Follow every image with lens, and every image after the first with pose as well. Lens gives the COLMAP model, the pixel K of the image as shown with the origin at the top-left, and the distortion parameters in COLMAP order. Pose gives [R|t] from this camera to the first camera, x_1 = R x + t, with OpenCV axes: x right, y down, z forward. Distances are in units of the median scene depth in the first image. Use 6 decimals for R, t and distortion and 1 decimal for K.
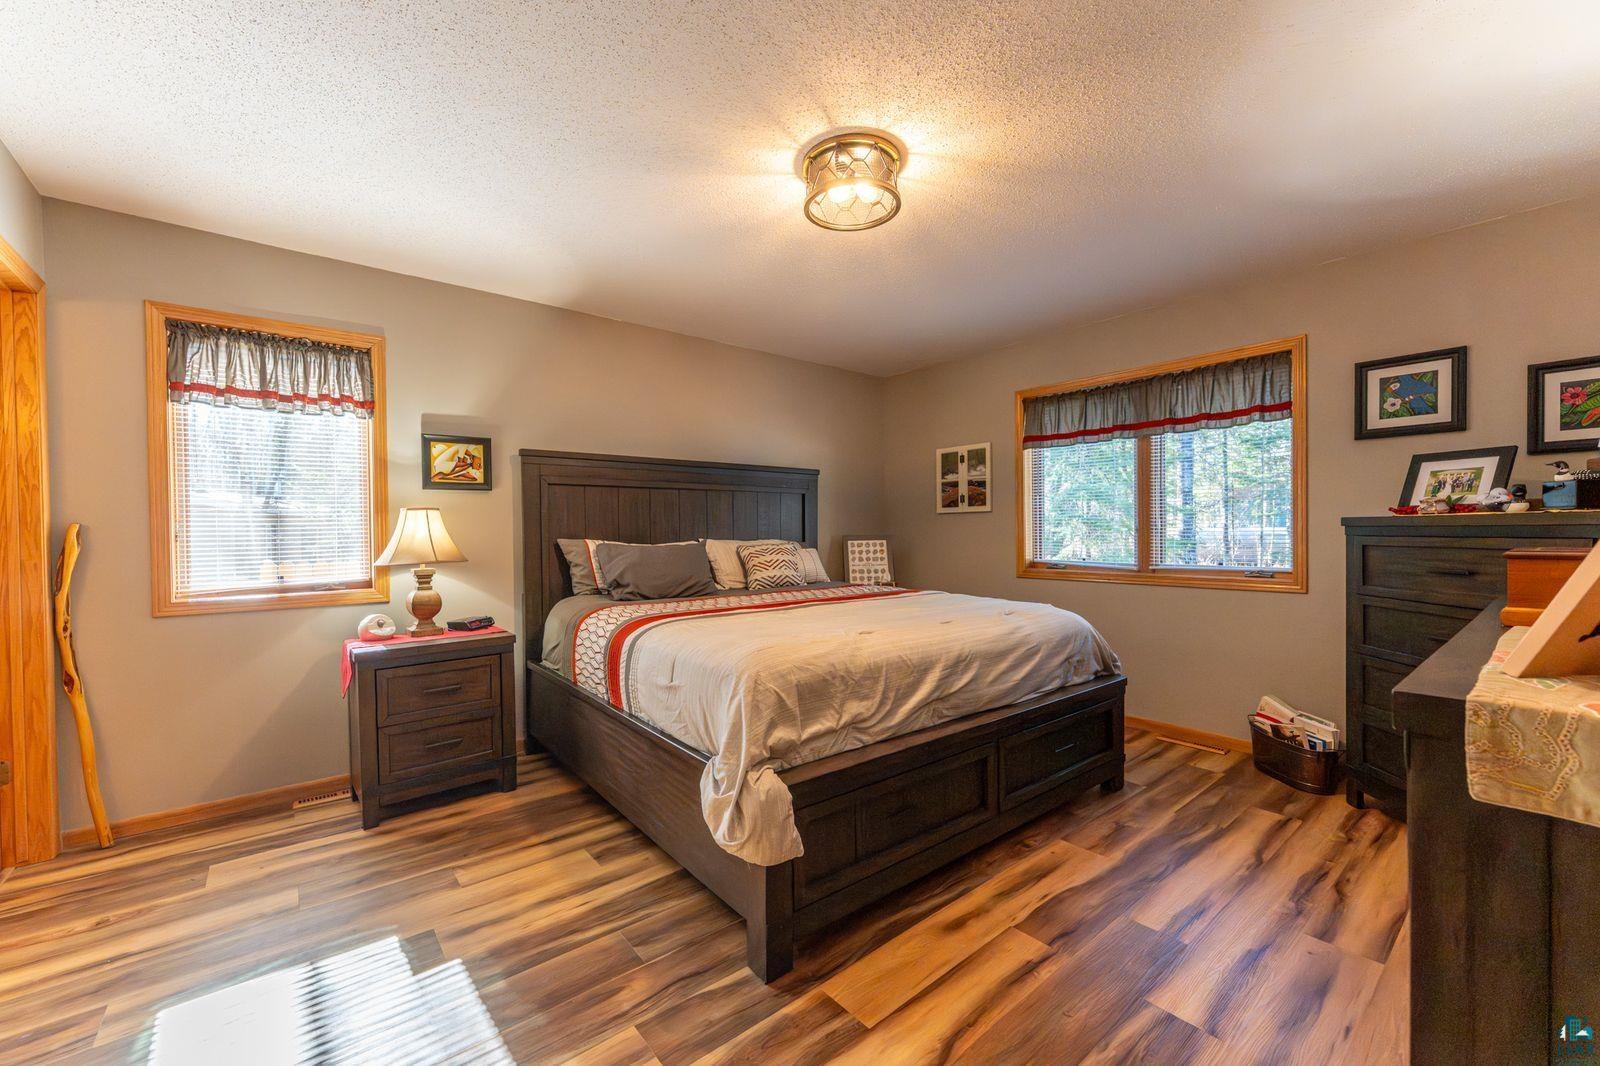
lens RADIAL K [[631.3, 0, 792.7], [0, 631.3, 539.3], [0, 0, 1]] dist [-0.000152, 0.000045]
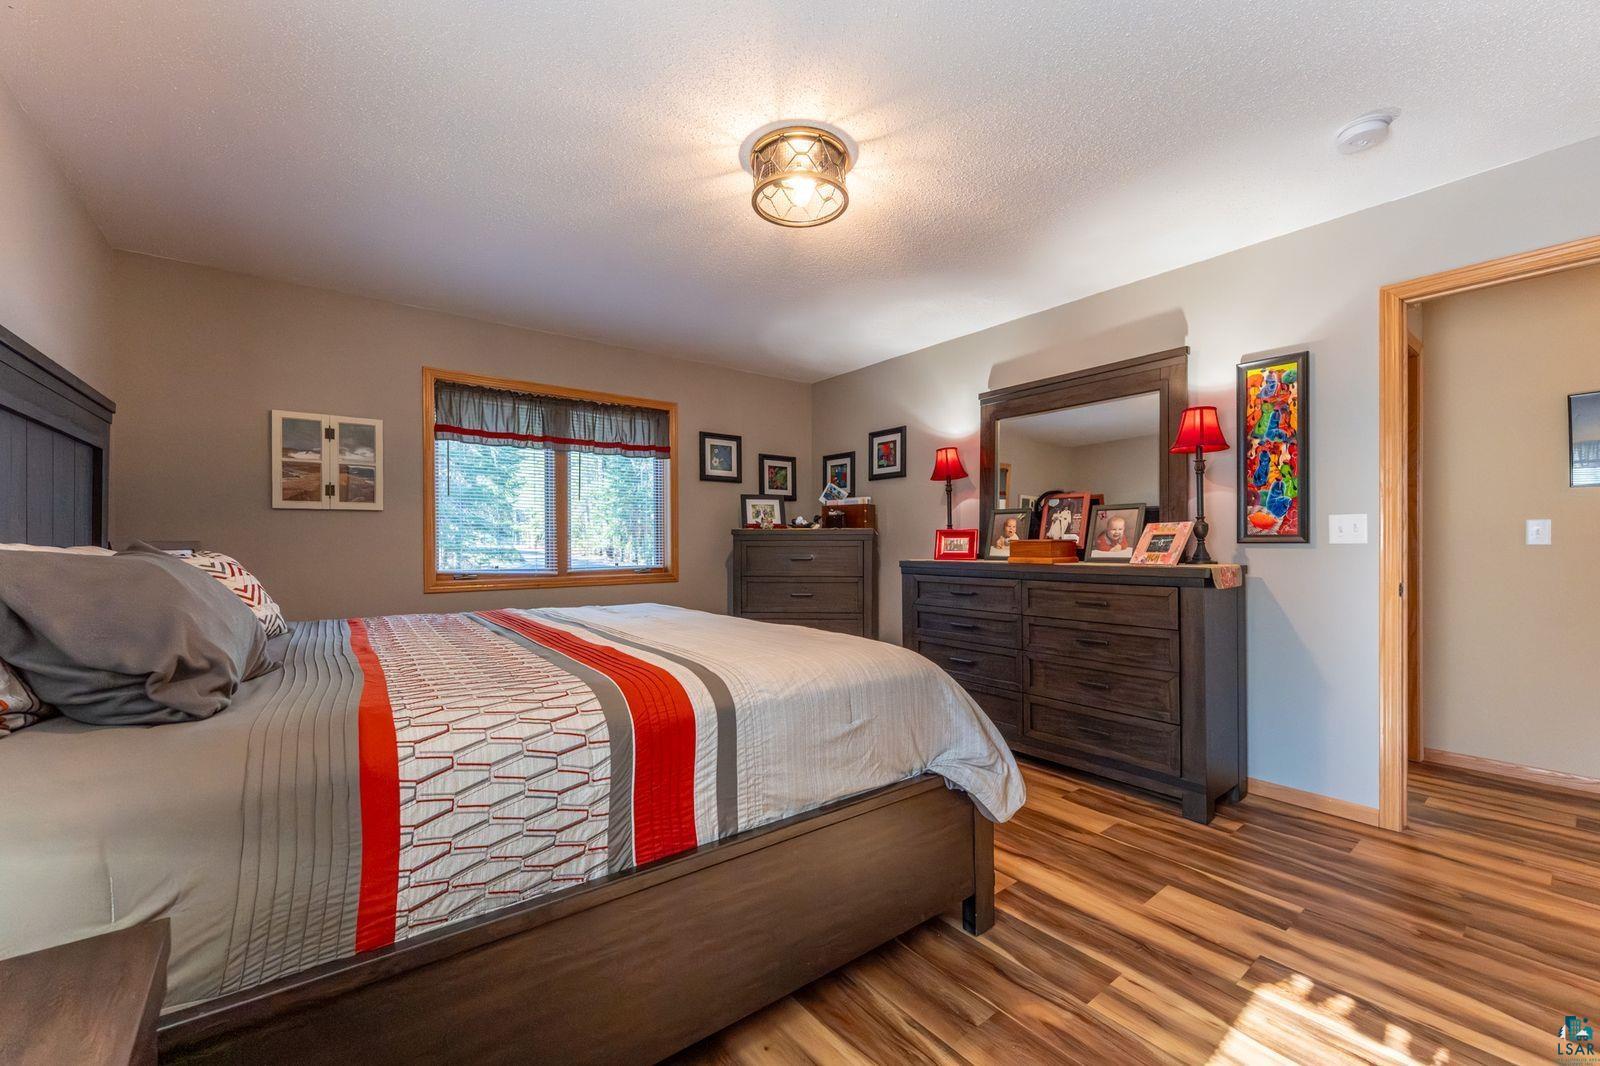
lens RADIAL K [[631.3, 0, 792.7], [0, 631.3, 539.3], [0, 0, 1]] dist [-0.000152, 0.000045]
pose [[0.025769, 0.014430, 0.999564, -0.493202], [0.017065, 0.999744, -0.014872, 0.011806], [-0.999522, 0.017440, 0.025516, 0.548761]]
